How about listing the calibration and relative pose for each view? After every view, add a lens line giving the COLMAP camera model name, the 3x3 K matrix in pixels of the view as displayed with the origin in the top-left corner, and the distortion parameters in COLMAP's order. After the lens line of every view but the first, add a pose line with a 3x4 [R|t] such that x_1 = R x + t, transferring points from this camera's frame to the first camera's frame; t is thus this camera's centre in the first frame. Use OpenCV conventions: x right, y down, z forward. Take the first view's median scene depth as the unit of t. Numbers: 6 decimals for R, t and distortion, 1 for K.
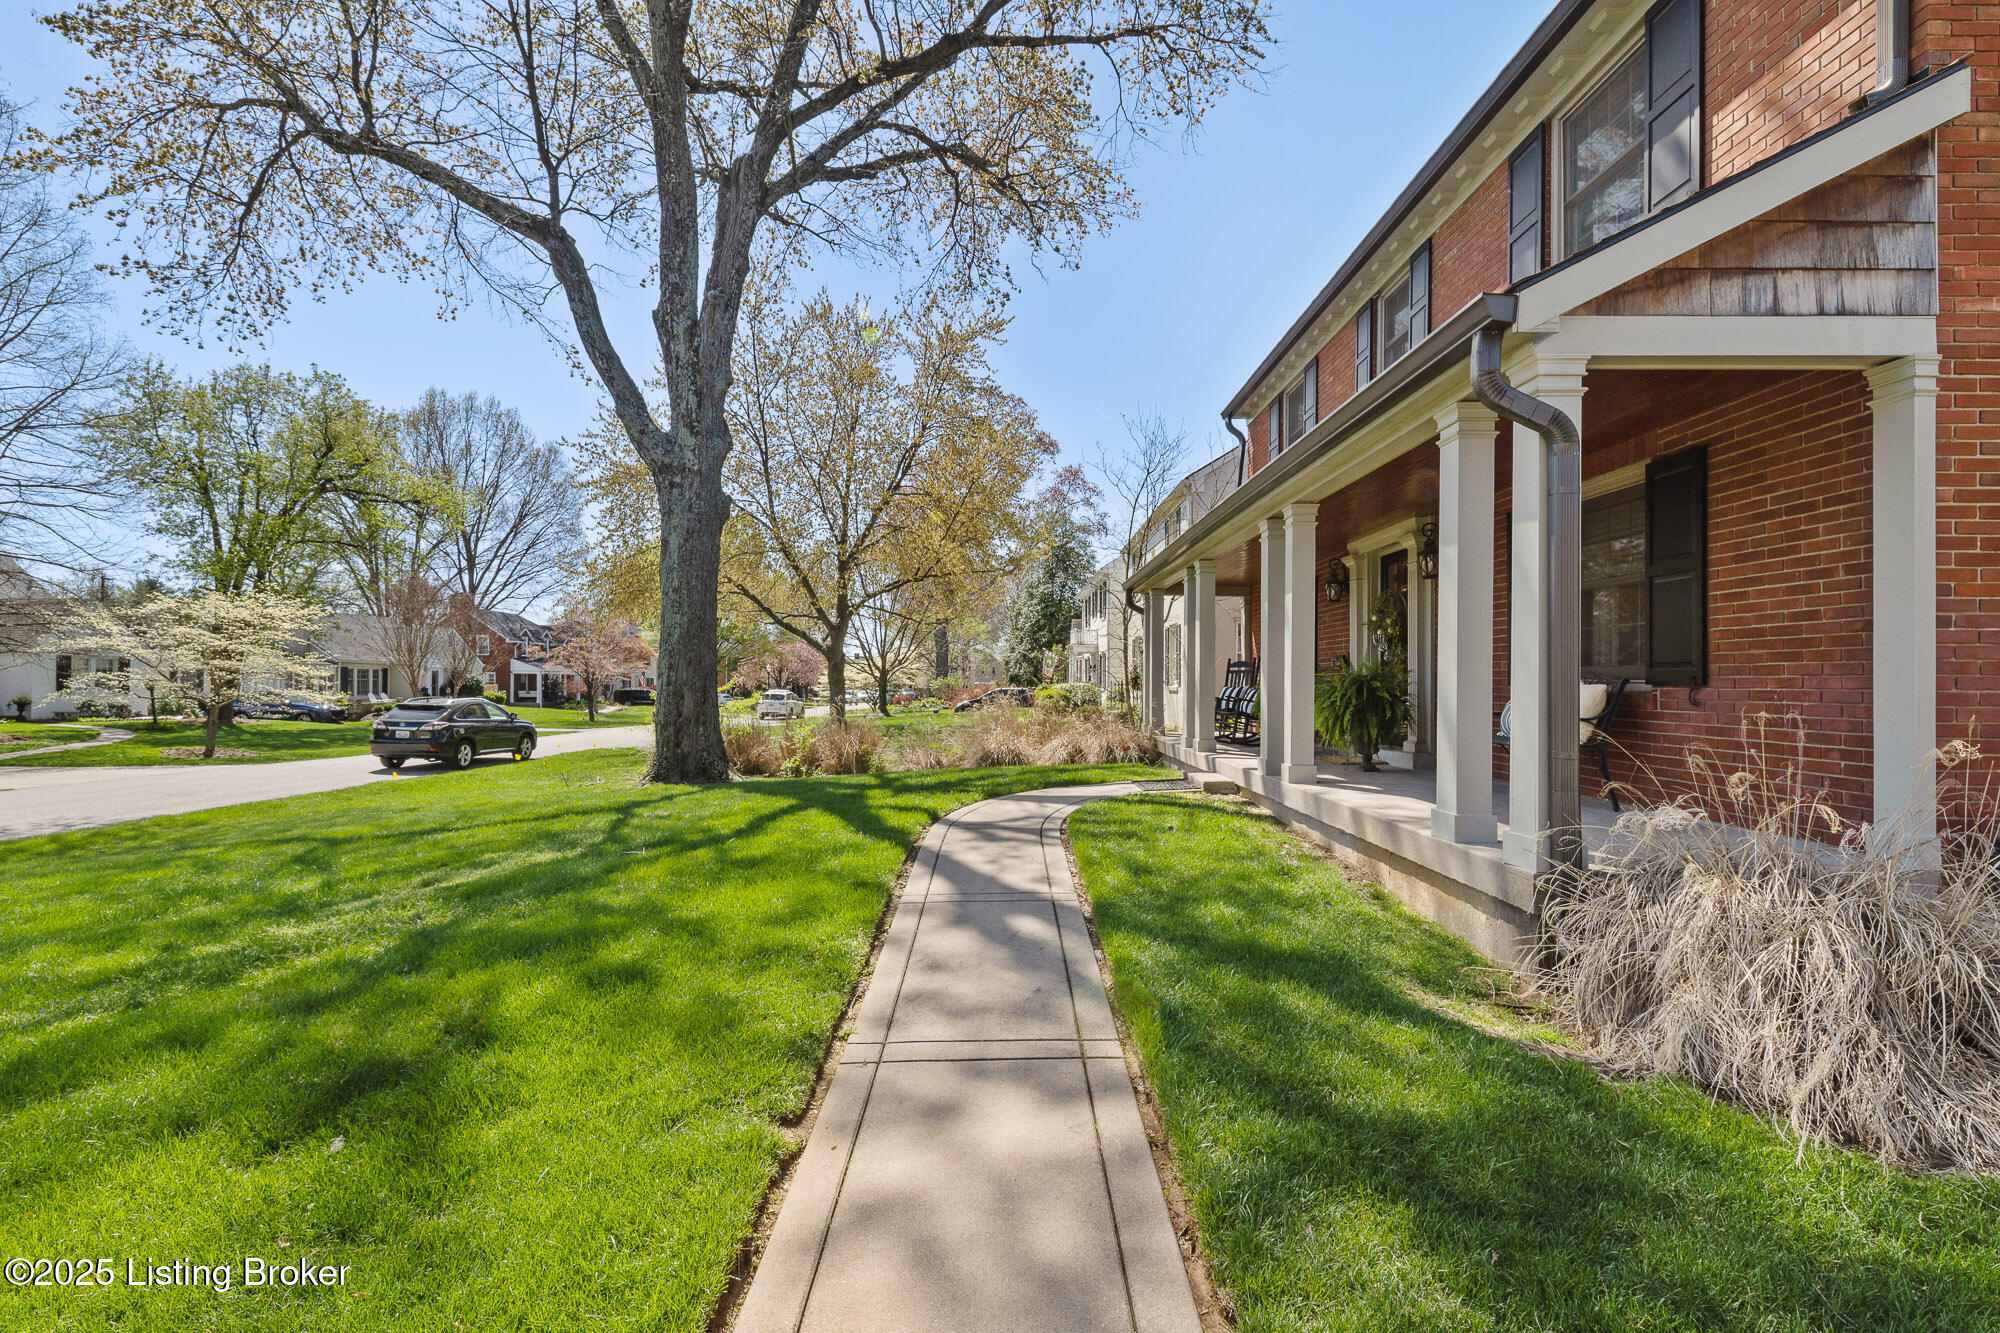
lens RADIAL K [[909.1, 0, 1004.3], [0, 909.1, 676.7], [0, 0, 1]] dist [0.003312, 0.000705]
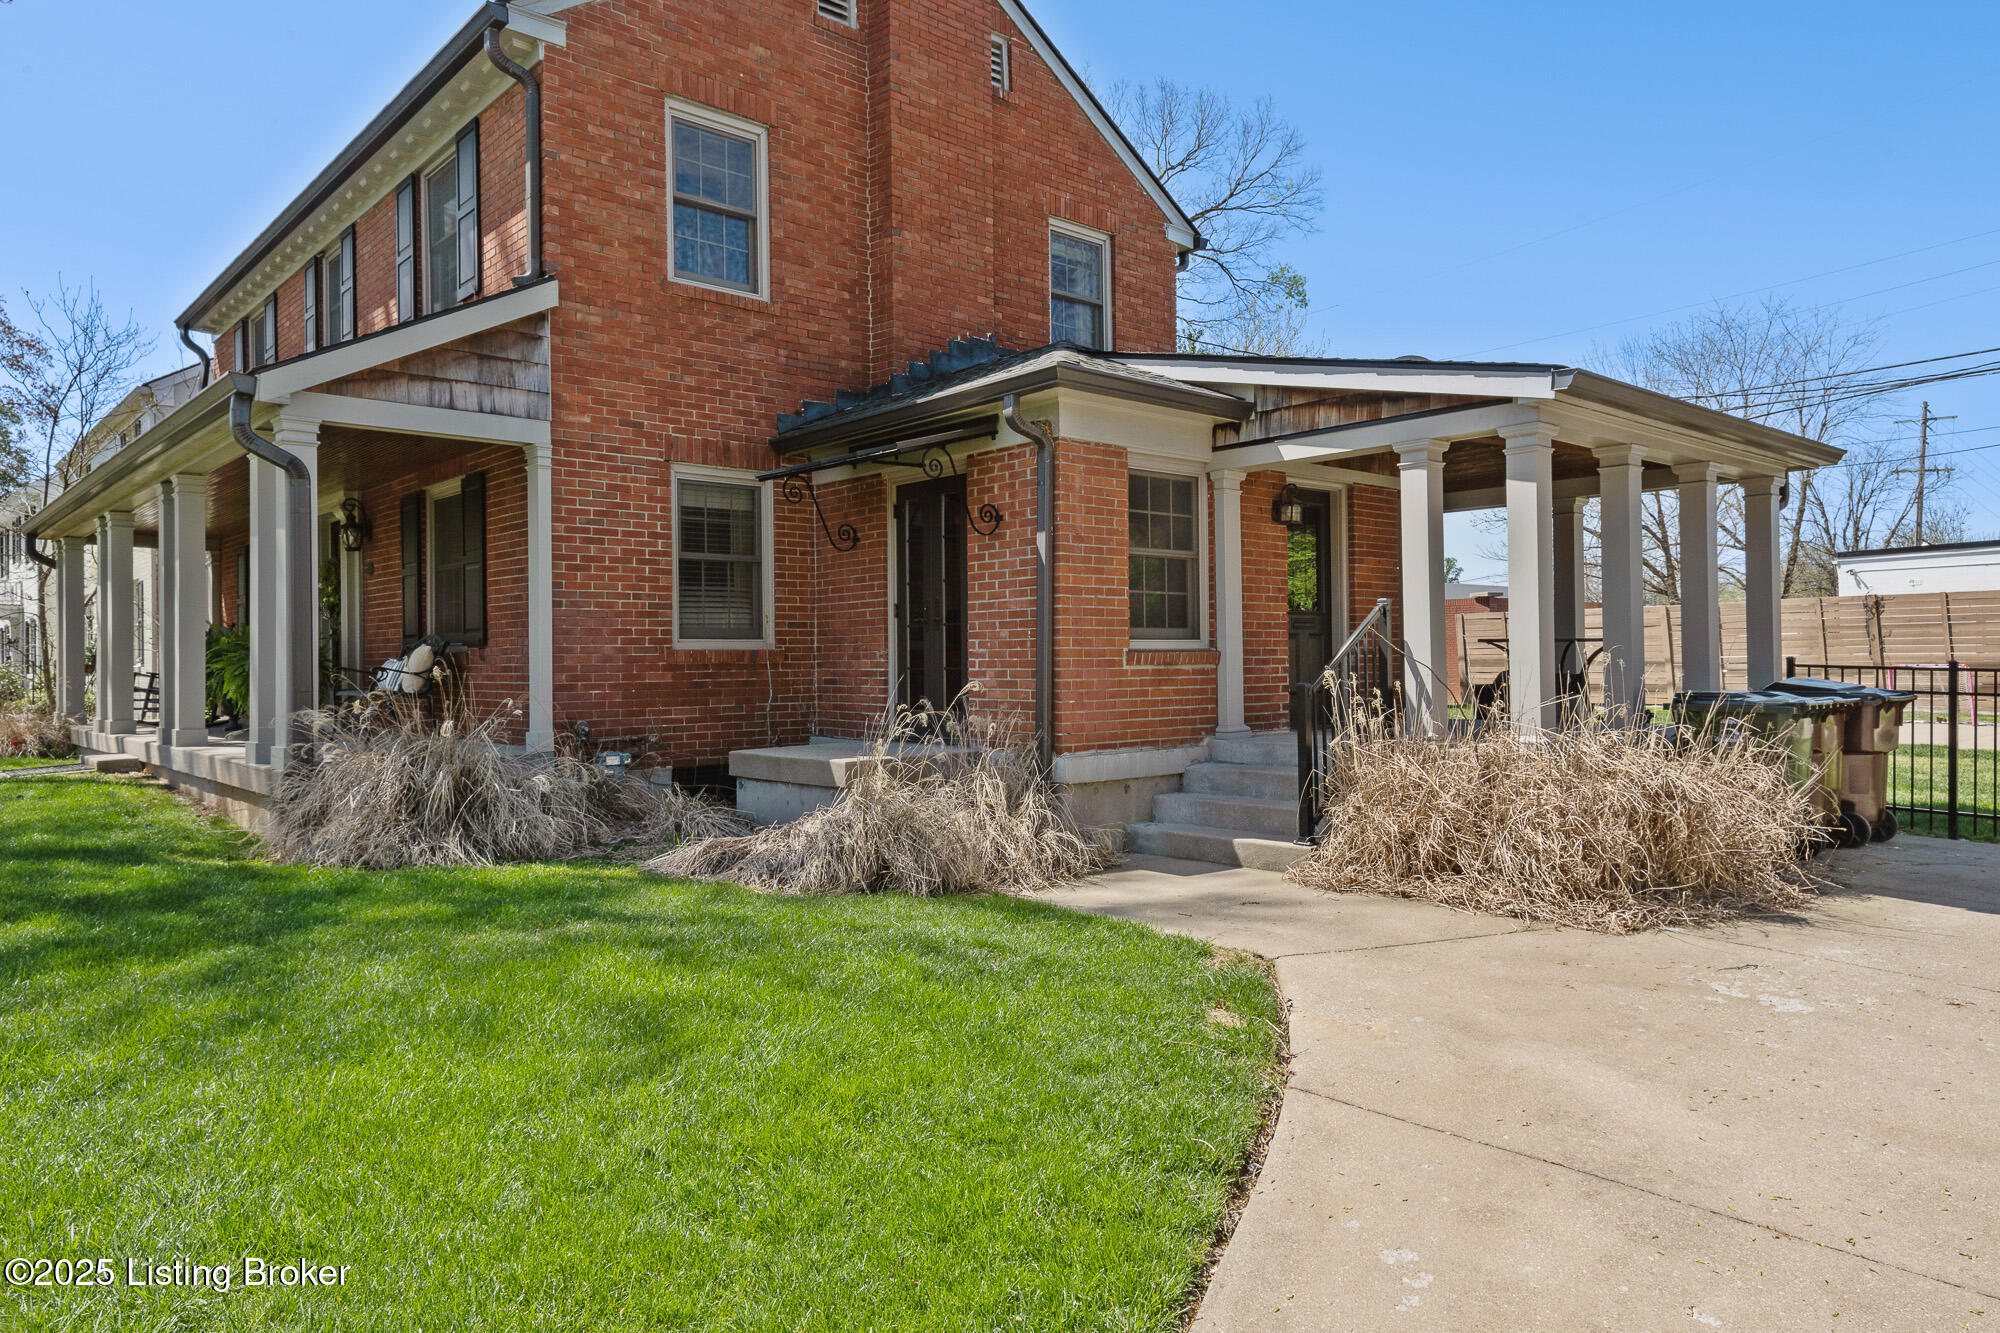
lens RADIAL K [[1294.5, 0, 1012.1], [0, 1294.5, 648.7], [0, 0, 1]] dist [0.027168, 0.000578]
pose [[0.744854, -0.006910, 0.667192, 0.040515], [0.010854, 0.999940, -0.001761, 0.024145], [-0.667139, 0.008553, 0.744884, -0.921250]]
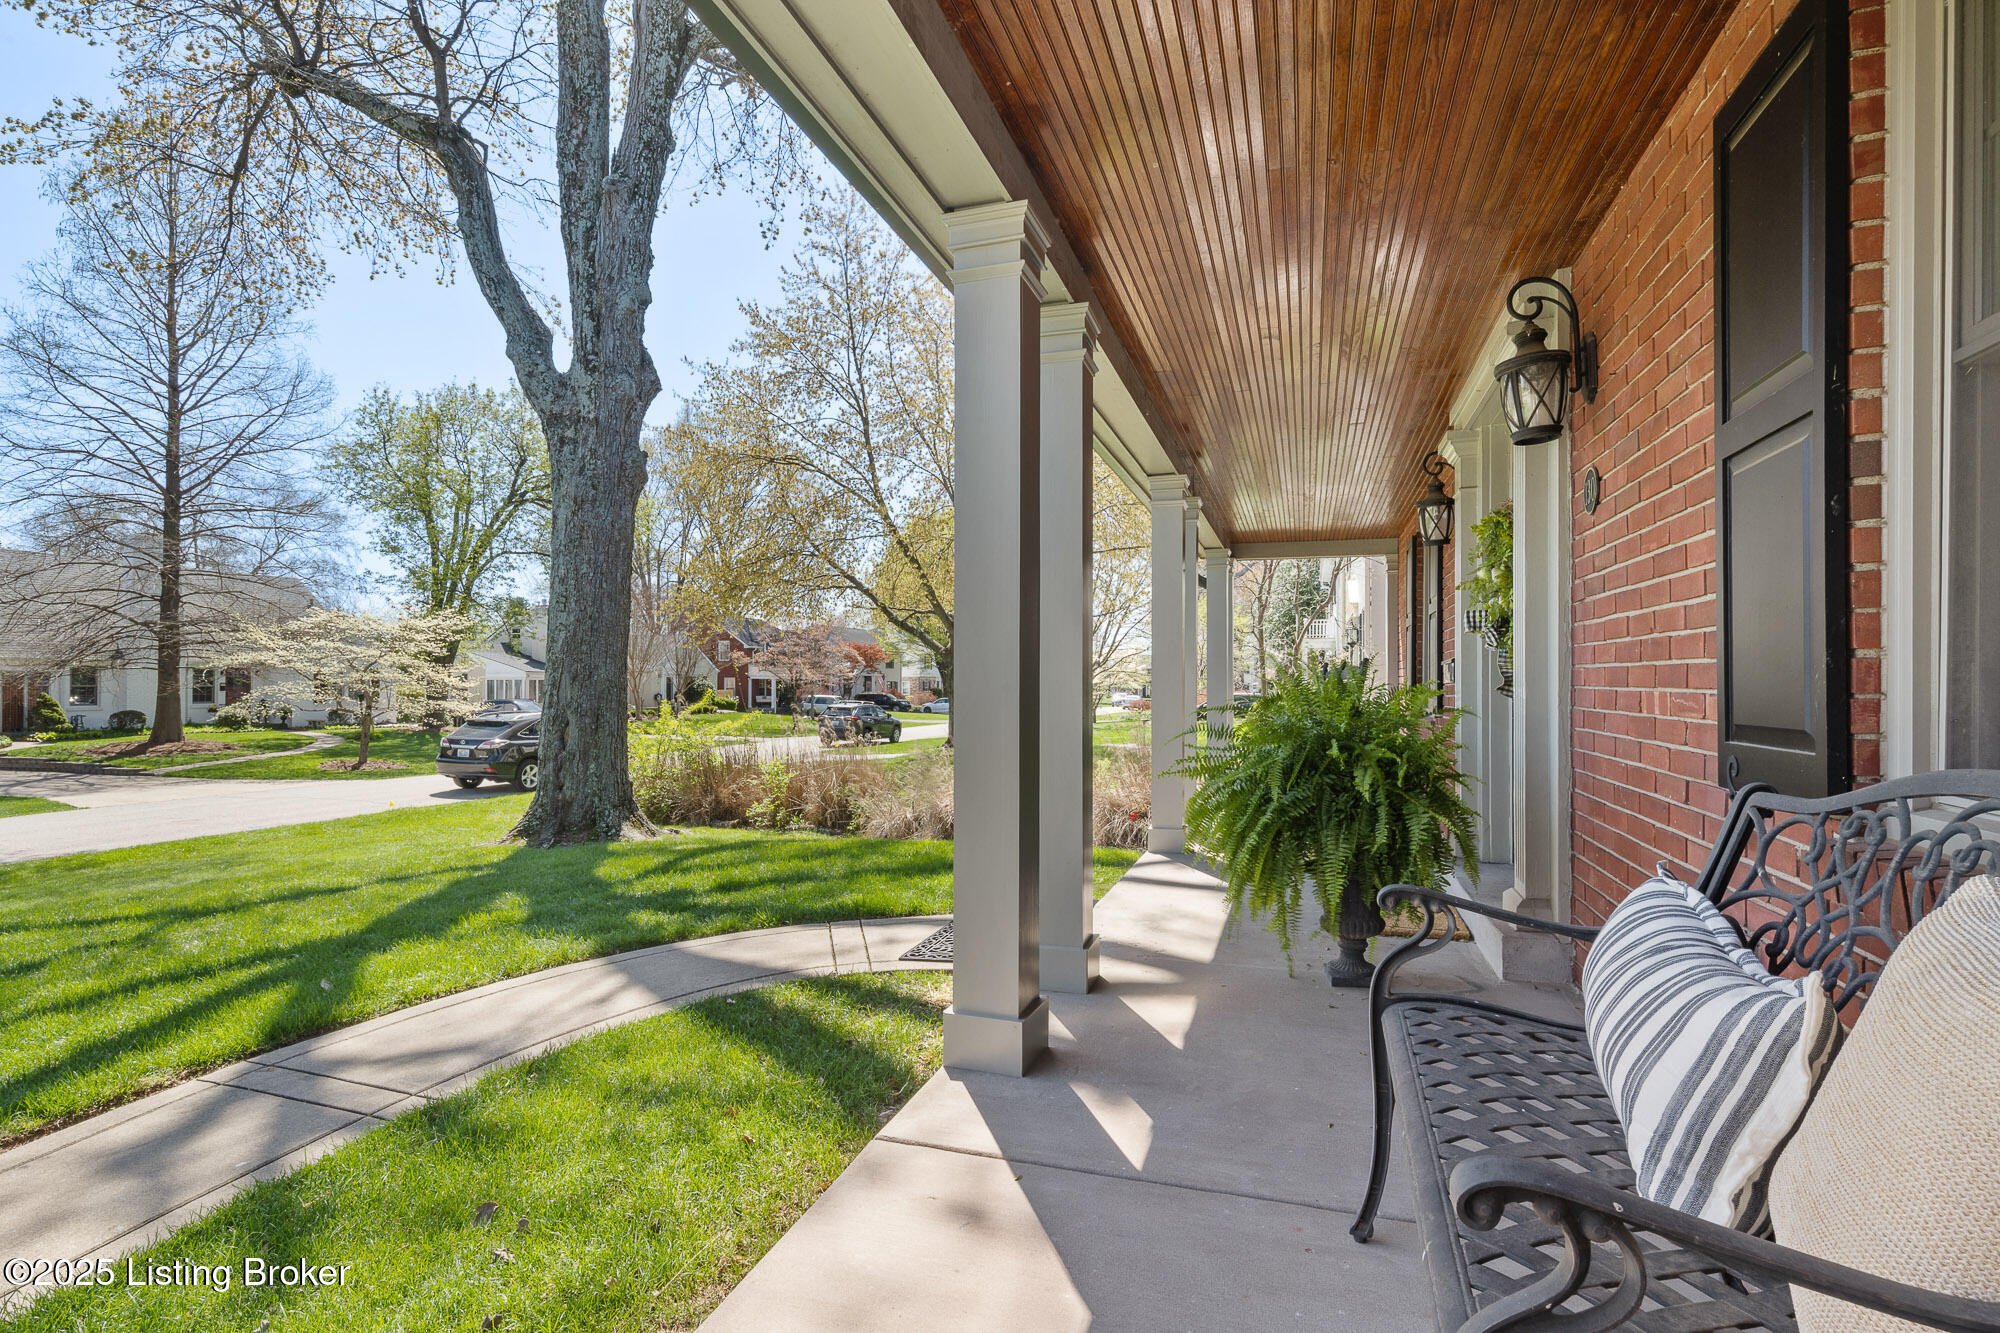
lens RADIAL K [[968.2, 0, 1007.1], [0, 968.2, 680.9], [0, 0, 1]] dist [0.003702, 0.000170]
pose [[0.957586, -0.007818, -0.288040, 0.557562], [0.009078, 0.999954, 0.003041, -0.029572], [0.288003, -0.005527, 0.957613, 0.870473]]
